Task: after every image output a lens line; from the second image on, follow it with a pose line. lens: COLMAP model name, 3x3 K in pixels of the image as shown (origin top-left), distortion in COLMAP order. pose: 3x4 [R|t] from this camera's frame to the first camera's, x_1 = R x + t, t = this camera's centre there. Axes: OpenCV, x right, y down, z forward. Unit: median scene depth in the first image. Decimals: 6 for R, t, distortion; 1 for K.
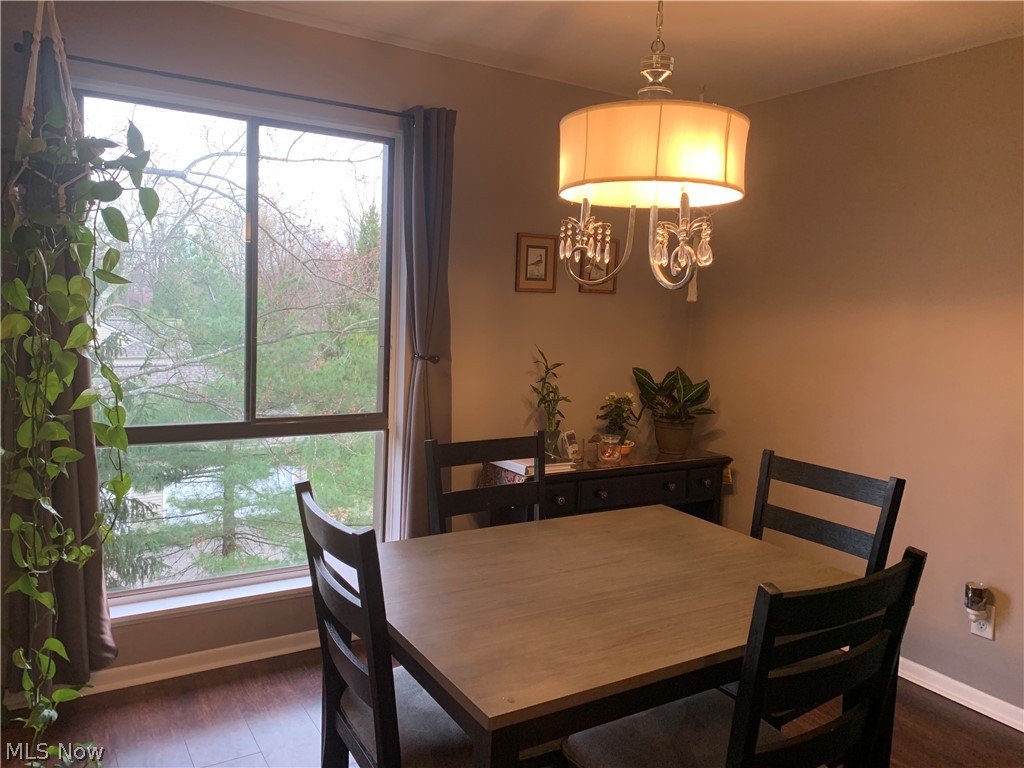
lens RADIAL K [[778.3, 0, 509.7], [0, 778.3, 384.5], [0, 0, 1]] dist [0.015958, -0.014211]
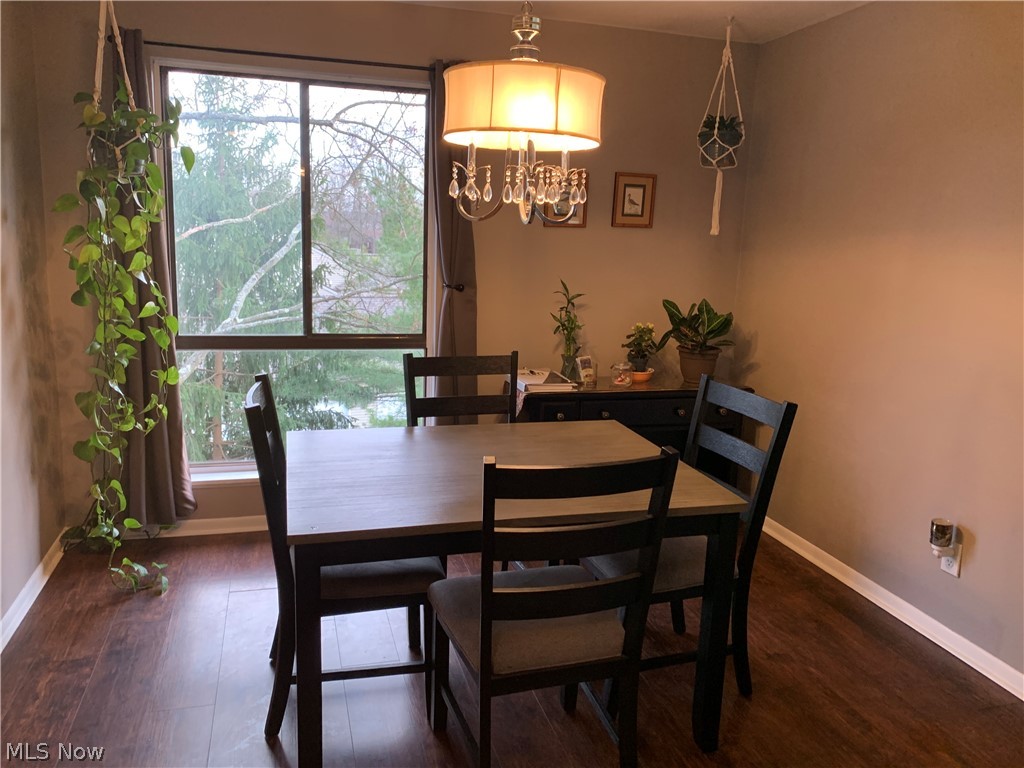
lens RADIAL K [[778.3, 0, 503.9], [0, 778.3, 388.1], [0, 0, 1]] dist [0.015958, -0.014211]
pose [[0.961905, 0.050518, -0.268676, 0.306236], [-0.027637, 0.995713, 0.088272, 0.013397], [0.271984, -0.077484, 0.959177, -0.093473]]
